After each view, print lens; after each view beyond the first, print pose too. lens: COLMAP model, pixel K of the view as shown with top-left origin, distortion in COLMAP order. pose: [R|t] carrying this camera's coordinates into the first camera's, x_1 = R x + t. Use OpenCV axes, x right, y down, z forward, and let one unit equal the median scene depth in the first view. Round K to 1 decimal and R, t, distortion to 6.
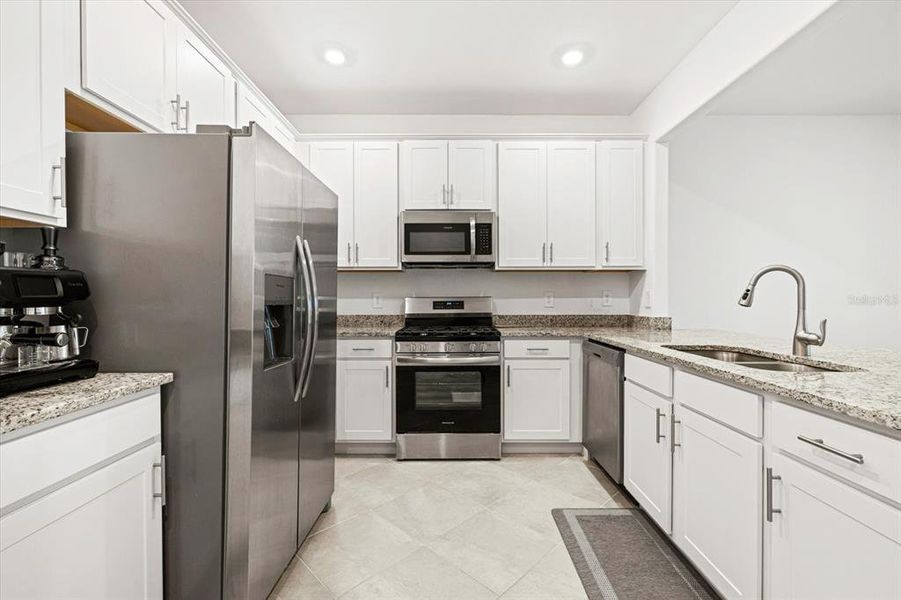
lens RADIAL K [[387.6, 0, 456.3], [0, 387.6, 299.3], [0, 0, 1]] dist [0.000903, 0.000274]
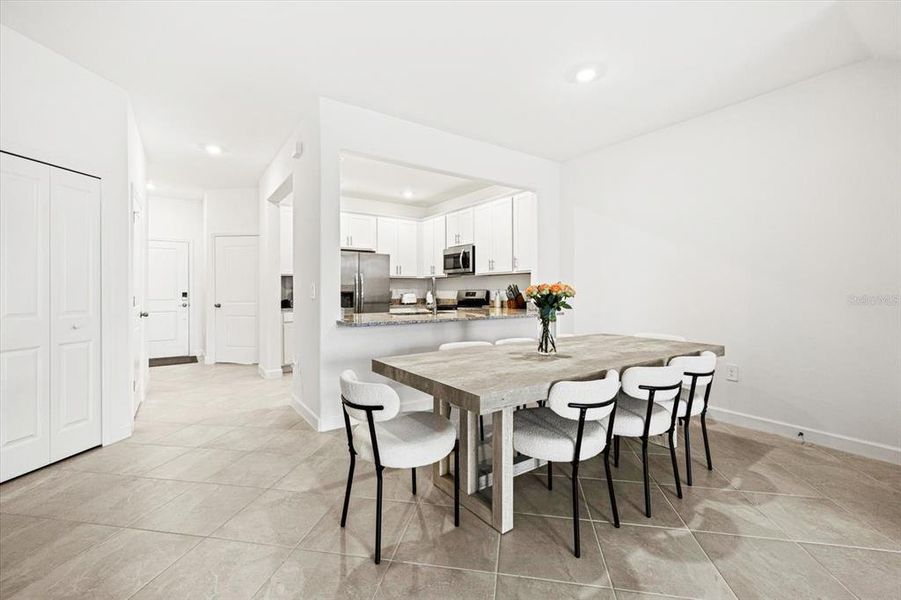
lens RADIAL K [[384.7, 0, 451.8], [0, 384.7, 293.8], [0, 0, 1]] dist [-0.000717, 0.000420]
pose [[0.569205, 0.008011, -0.822156, 1.749935], [-0.001101, 0.999959, 0.008982, -0.005080], [0.822195, -0.004207, 0.569191, -0.170344]]
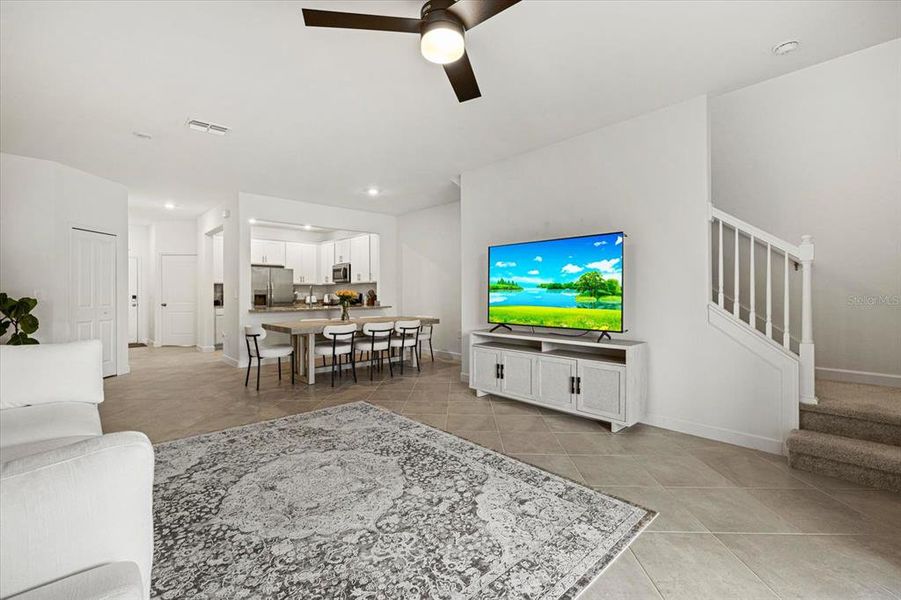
lens RADIAL K [[389.0, 0, 448.7], [0, 389.0, 288.5], [0, 0, 1]] dist [0.001632, 0.000200]
pose [[0.680782, -0.009302, -0.732427, 2.999045], [0.001533, 0.999935, -0.011274, -0.007949], [0.732485, 0.006553, 0.680752, -0.472330]]
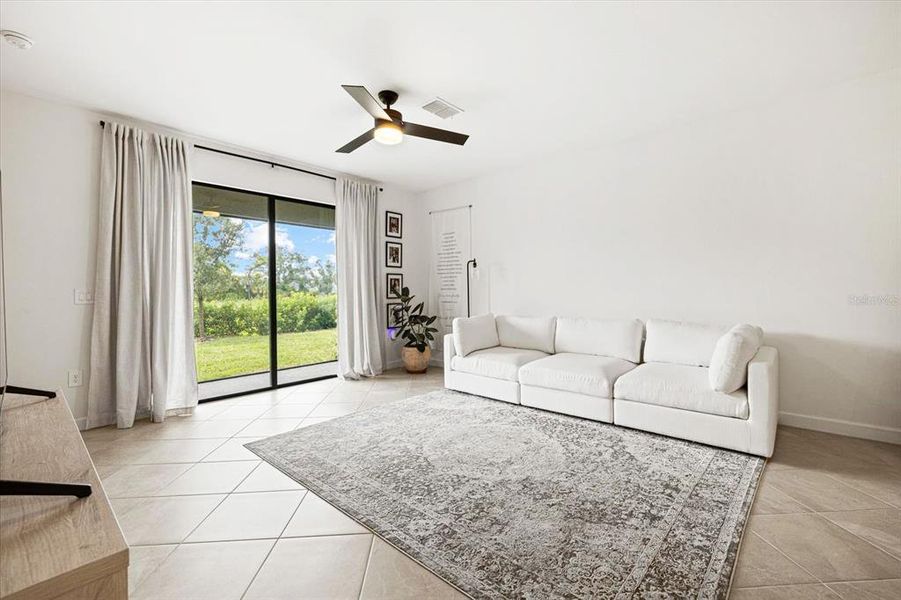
lens RADIAL K [[384.7, 0, 451.8], [0, 384.7, 293.8], [0, 0, 1]] dist [-0.000717, 0.000420]
pose [[-0.739611, 0.007455, 0.672993, 1.577490], [0.012450, 0.999919, 0.002607, -0.003570], [-0.672919, 0.010307, -0.739644, 0.720956]]
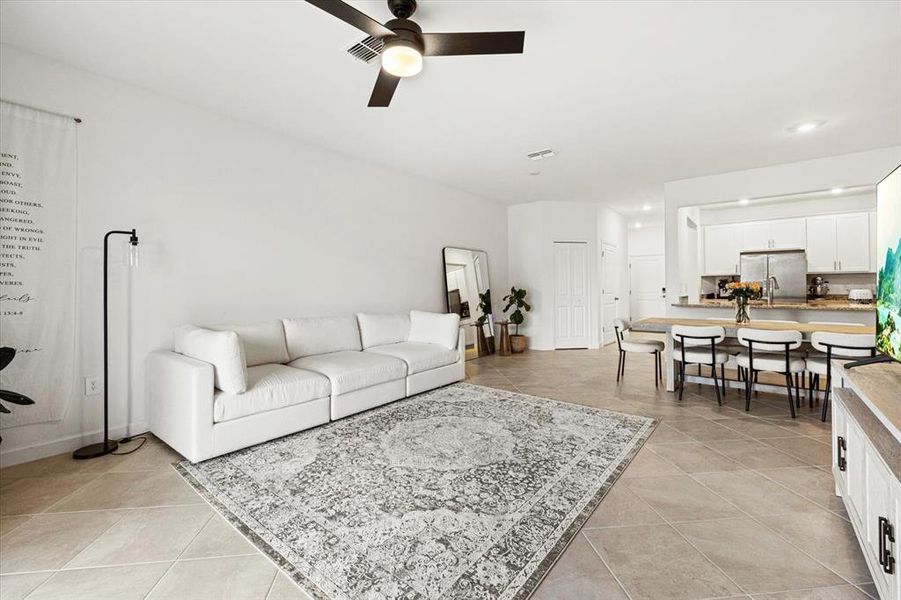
lens RADIAL K [[389.0, 0, 448.7], [0, 389.0, 288.5], [0, 0, 1]] dist [0.001632, 0.000200]
pose [[-0.628141, 0.005360, -0.778081, 3.015091], [0.006655, 0.999977, 0.001516, -0.006619], [0.778071, -0.004225, -0.628162, 0.571390]]
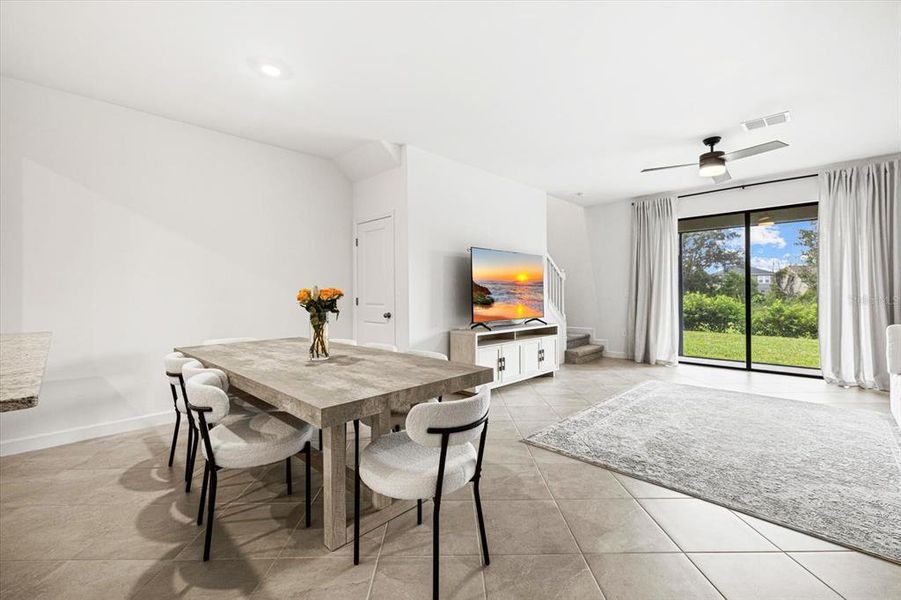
lens RADIAL K [[384.7, 0, 451.8], [0, 384.7, 293.8], [0, 0, 1]] dist [-0.000717, 0.000420]
pose [[0.704430, -0.003112, 0.709767, 0.747887], [0.004448, 0.999990, -0.000030, -0.006447], [-0.709760, 0.003178, 0.704436, -0.310738]]
